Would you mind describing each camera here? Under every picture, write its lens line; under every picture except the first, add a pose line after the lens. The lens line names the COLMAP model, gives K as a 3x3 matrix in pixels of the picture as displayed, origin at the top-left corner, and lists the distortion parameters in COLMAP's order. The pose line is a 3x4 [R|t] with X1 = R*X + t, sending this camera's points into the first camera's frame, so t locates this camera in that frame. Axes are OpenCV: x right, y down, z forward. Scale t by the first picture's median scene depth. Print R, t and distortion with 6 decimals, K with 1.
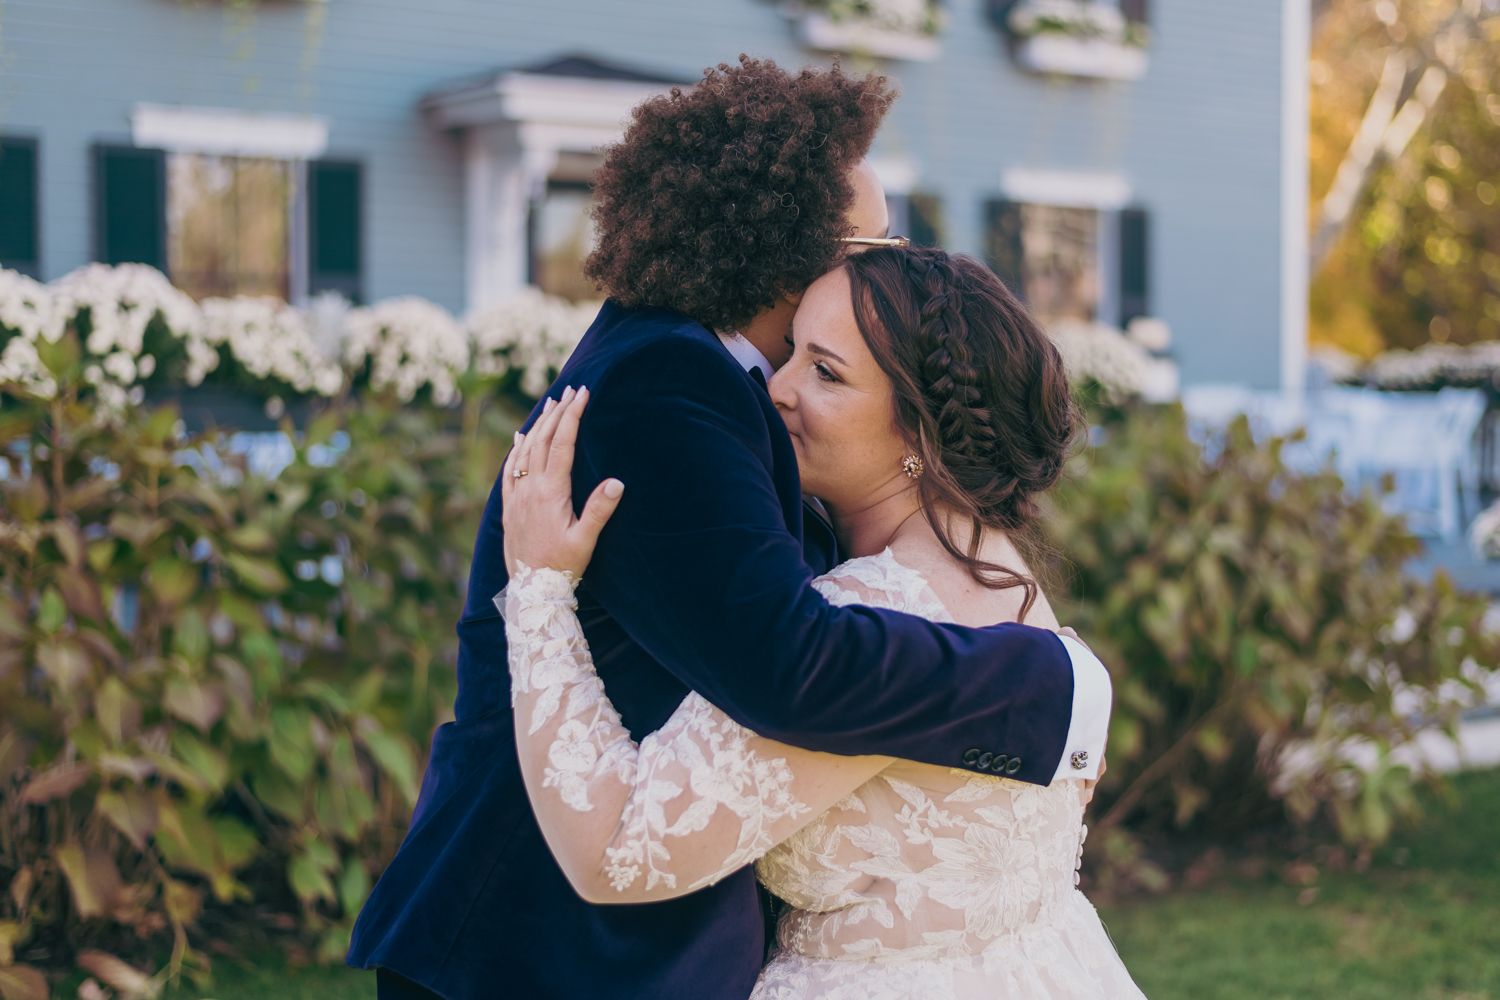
lens RADIAL K [[2324.1, 0, 791.6], [0, 2324.1, 498.6], [0, 0, 1]] dist [0.026235, 0.008793]
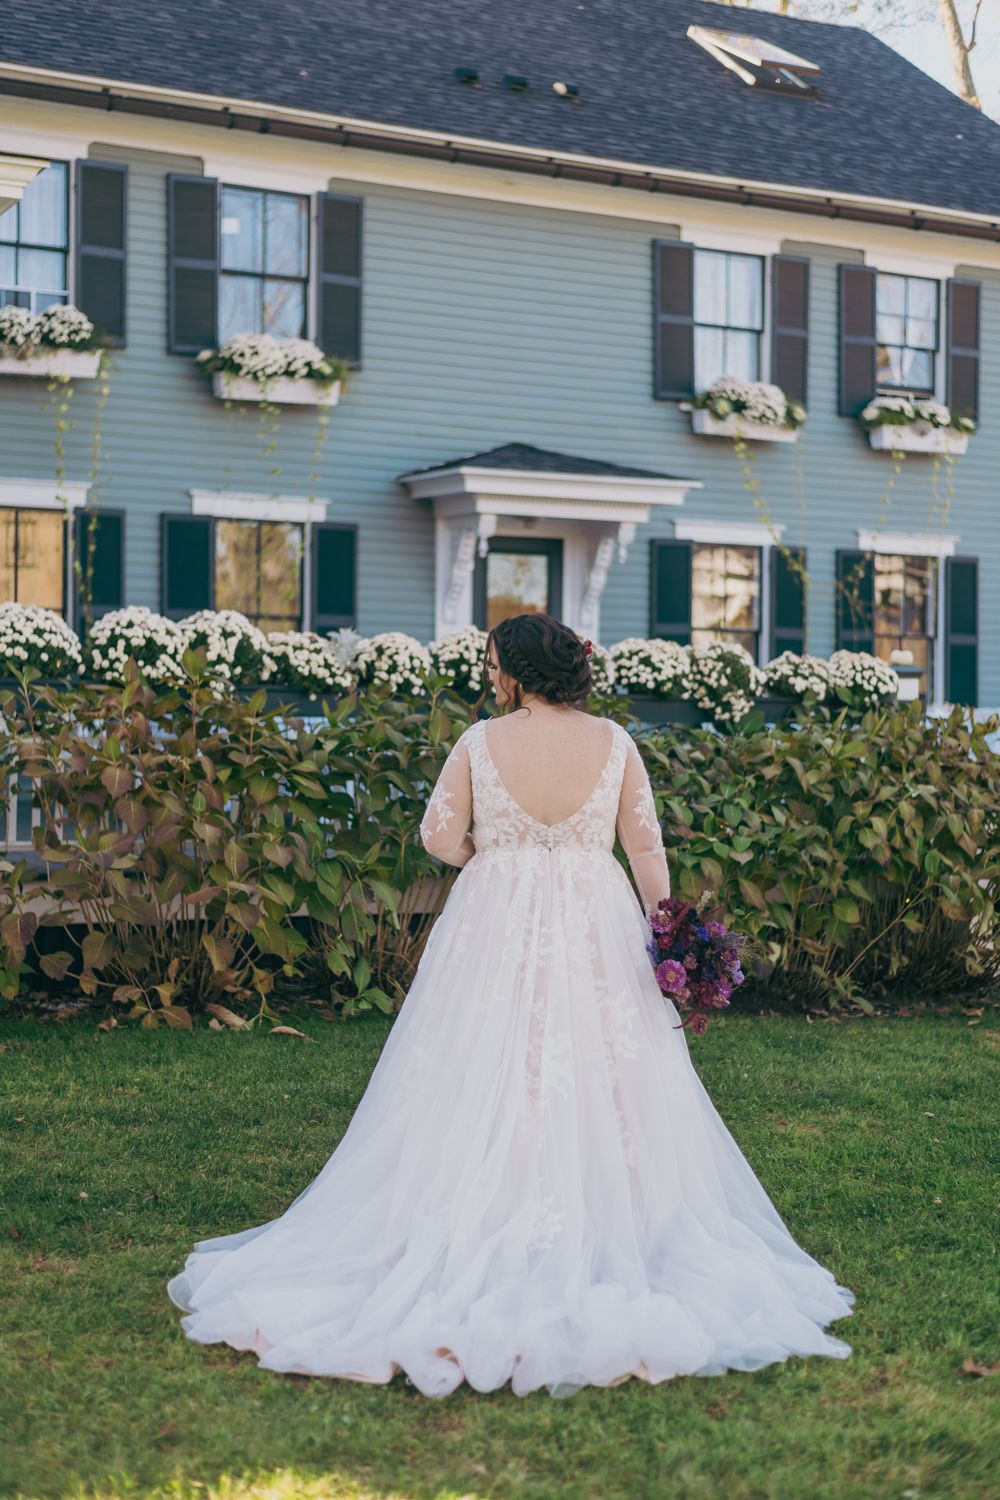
lens RADIAL K [[2197.5, 0, 485.3], [0, 2197.5, 749.0], [0, 0, 1]] dist [0.010692, 0.044110]
pose [[0.993585, 0.010652, -0.112589, 0.063652], [-0.014276, 0.999404, -0.031431, 0.040210], [0.112187, 0.032837, 0.993144, -0.464832]]
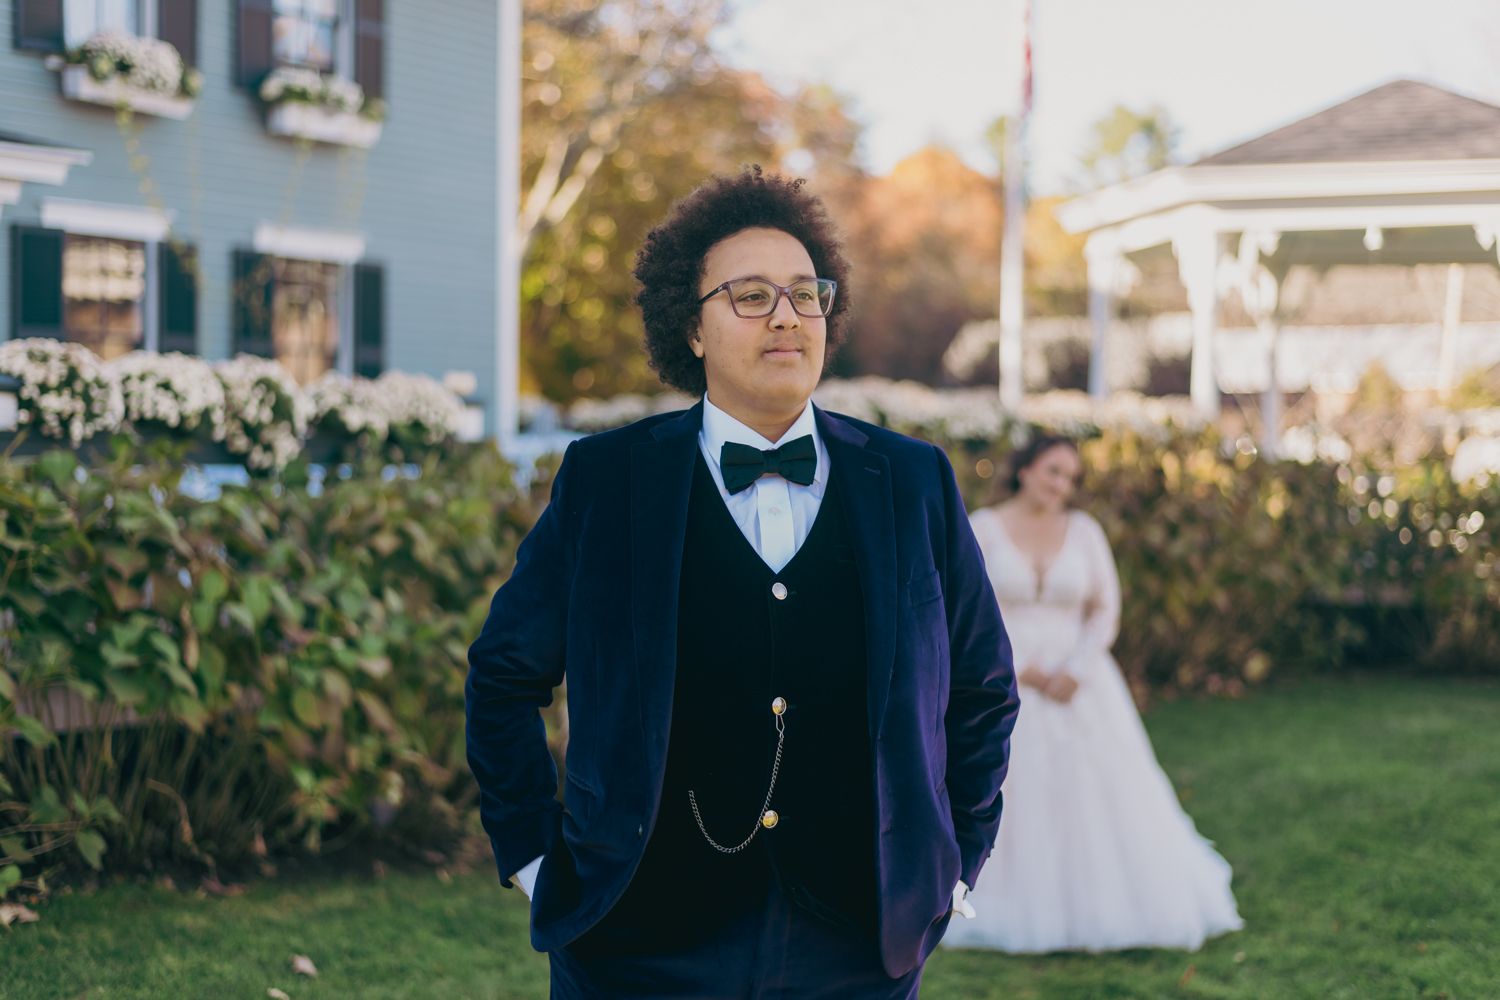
lens RADIAL K [[2197.5, 0, 750.0], [0, 2197.5, 500.0], [0, 0, 1]] dist [0.010692, 0.044110]
pose [[0.936831, 0.003478, 0.349765, -0.112947], [0.001804, 0.999889, -0.014773, 0.003893], [-0.349778, 0.014470, 0.936721, -0.079598]]
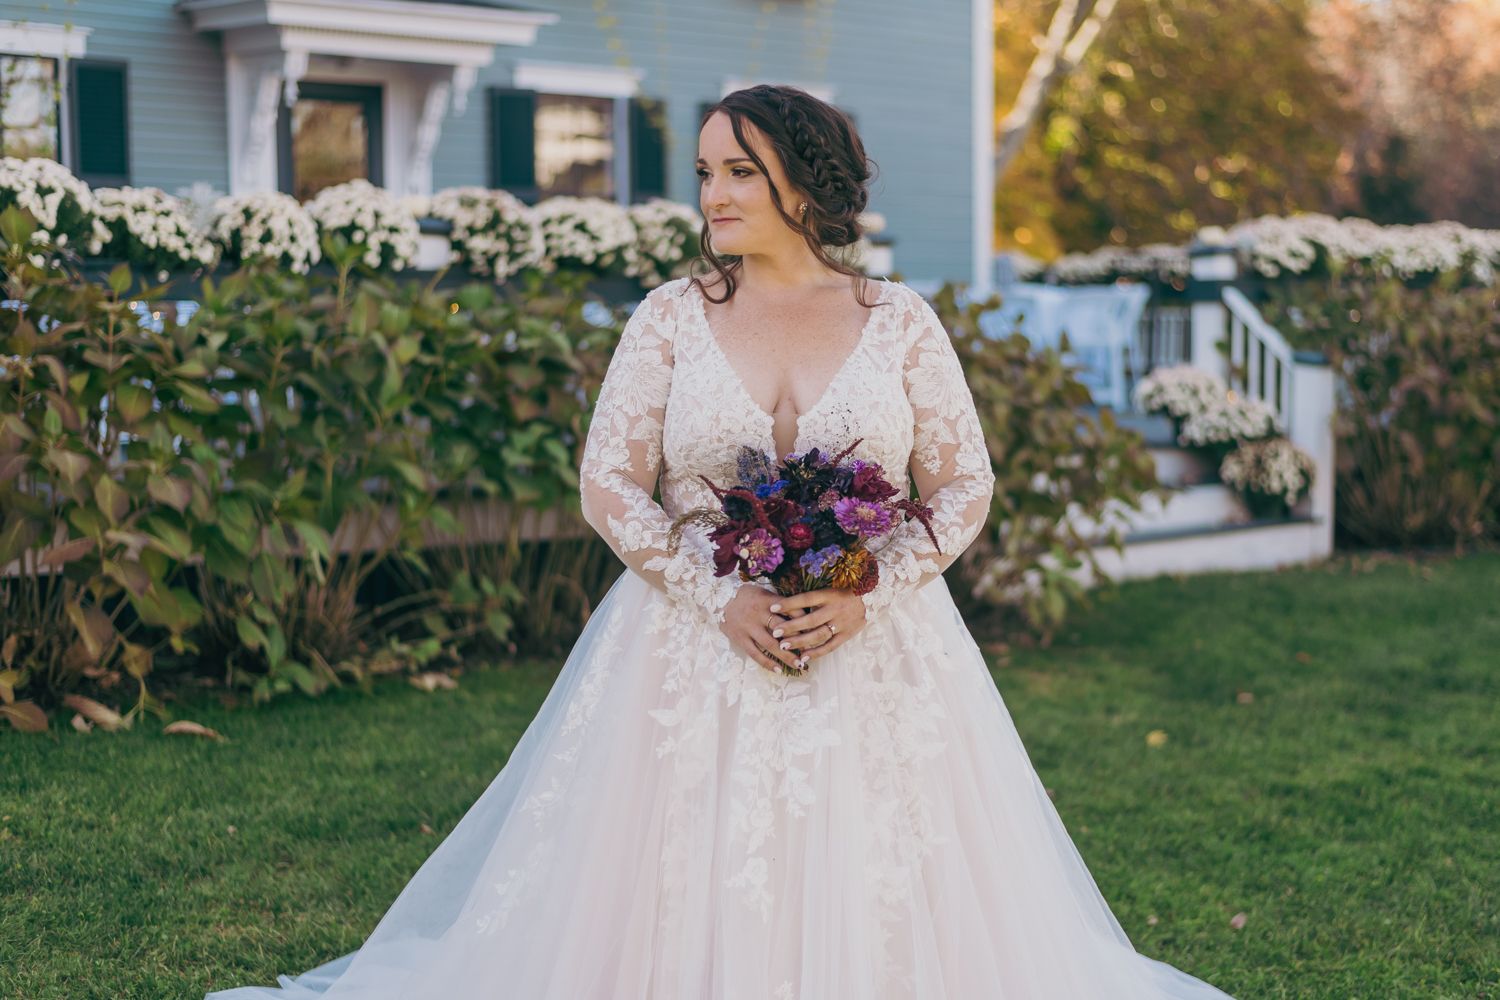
lens RADIAL K [[2386.4, 0, 809.0], [0, 2386.4, 542.5], [0, 0, 1]] dist [0.026846, -0.013614]
pose [[0.989914, -0.017249, 0.140613, -0.064042], [0.009834, 0.998532, 0.053259, 0.034195], [-0.141325, -0.051339, 0.988631, -0.264134]]
